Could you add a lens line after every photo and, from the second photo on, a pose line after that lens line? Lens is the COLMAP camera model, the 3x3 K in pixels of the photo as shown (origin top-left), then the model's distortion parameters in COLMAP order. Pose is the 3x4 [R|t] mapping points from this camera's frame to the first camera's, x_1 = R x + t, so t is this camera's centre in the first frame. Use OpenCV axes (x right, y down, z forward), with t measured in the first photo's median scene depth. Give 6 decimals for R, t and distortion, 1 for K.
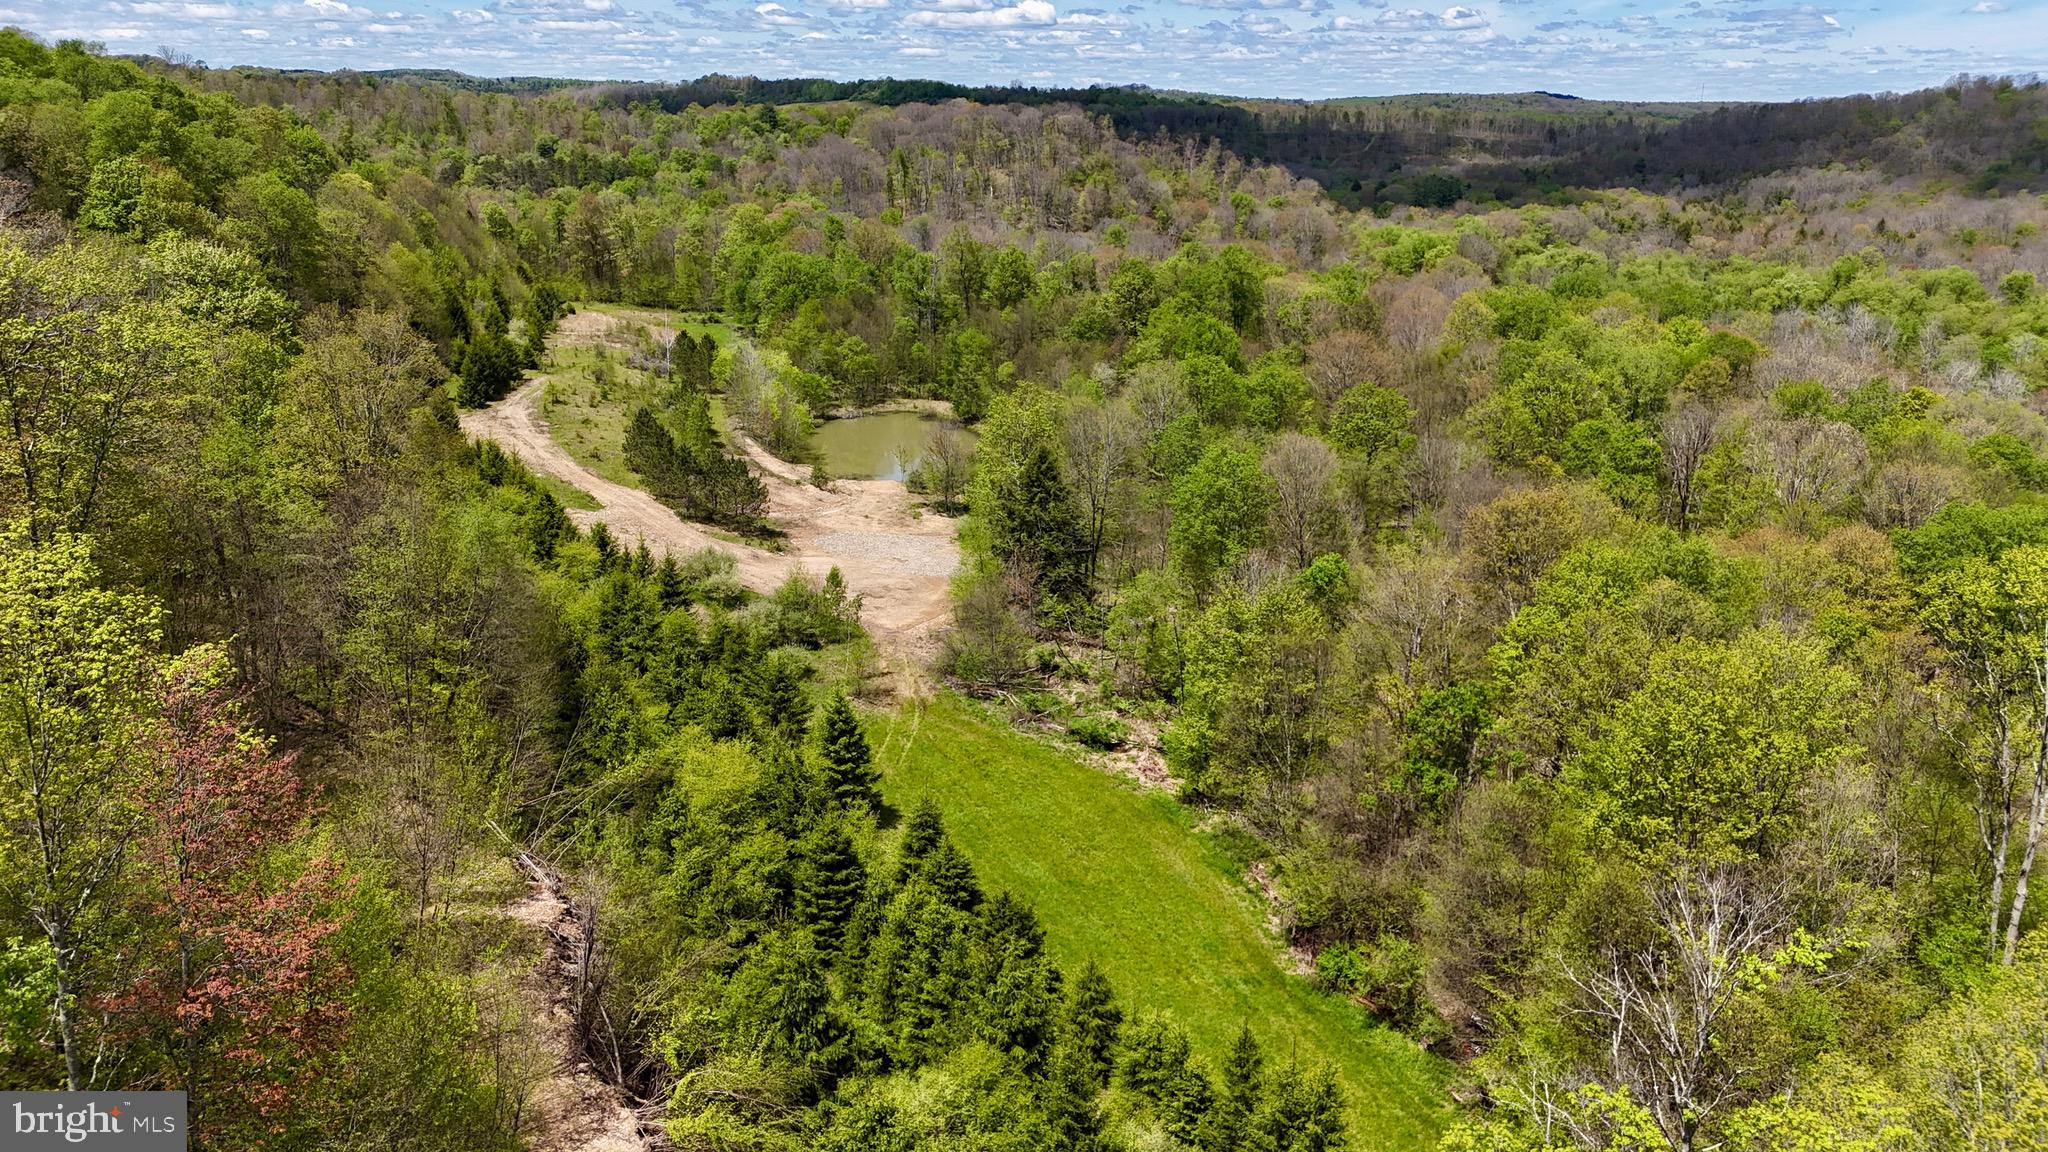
lens RADIAL K [[1277.6, 0, 1029.1], [0, 1277.6, 579.3], [0, 0, 1]] dist [0.005749, -0.000564]
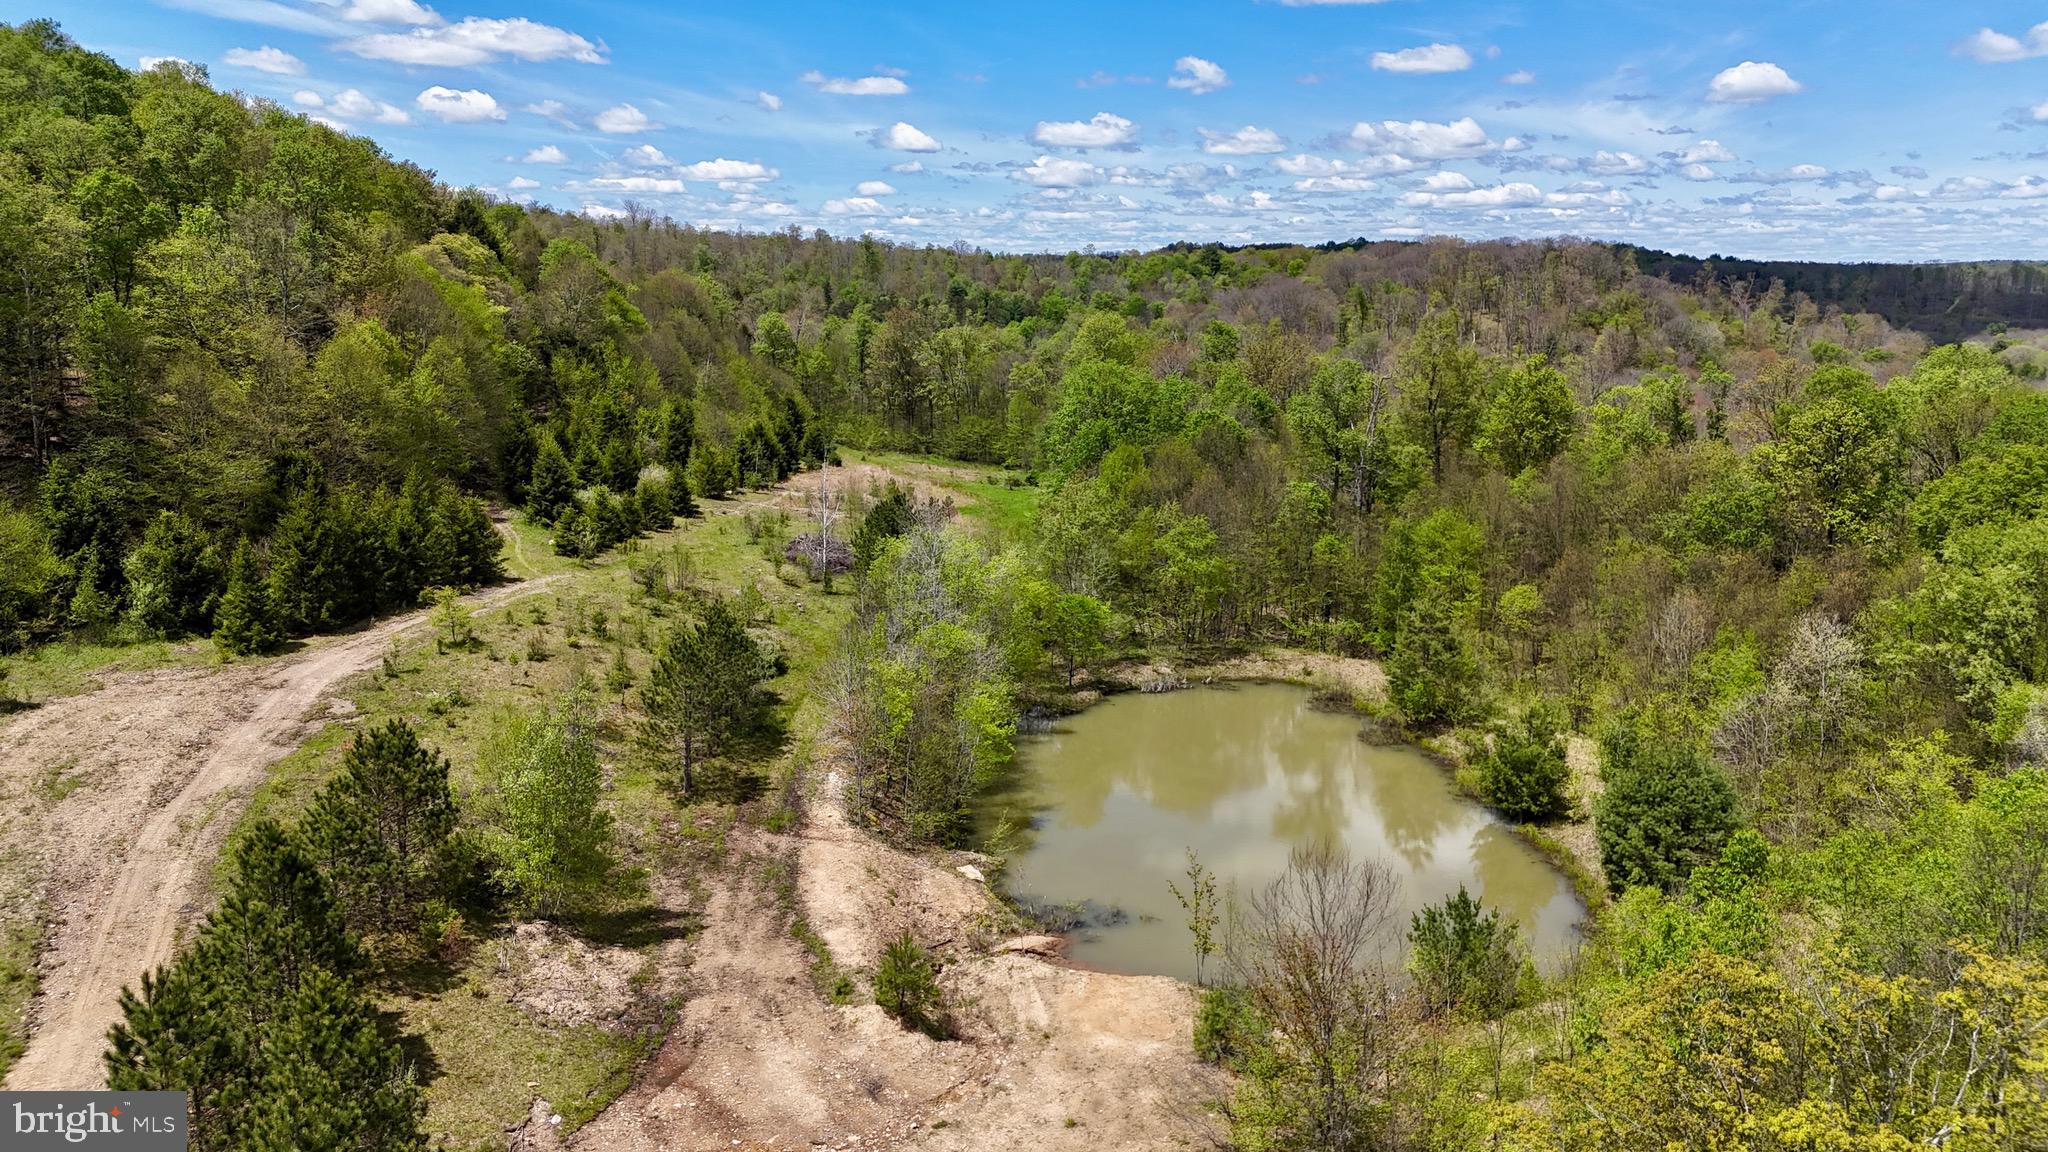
lens RADIAL K [[1277.6, 0, 1018.8], [0, 1277.6, 583.3], [0, 0, 1]] dist [0.005749, -0.000564]
pose [[0.936167, 0.059162, -0.346541, -0.025114], [-0.102315, 0.988919, -0.107570, -0.094146], [0.336337, 0.136160, 0.931846, 0.468560]]
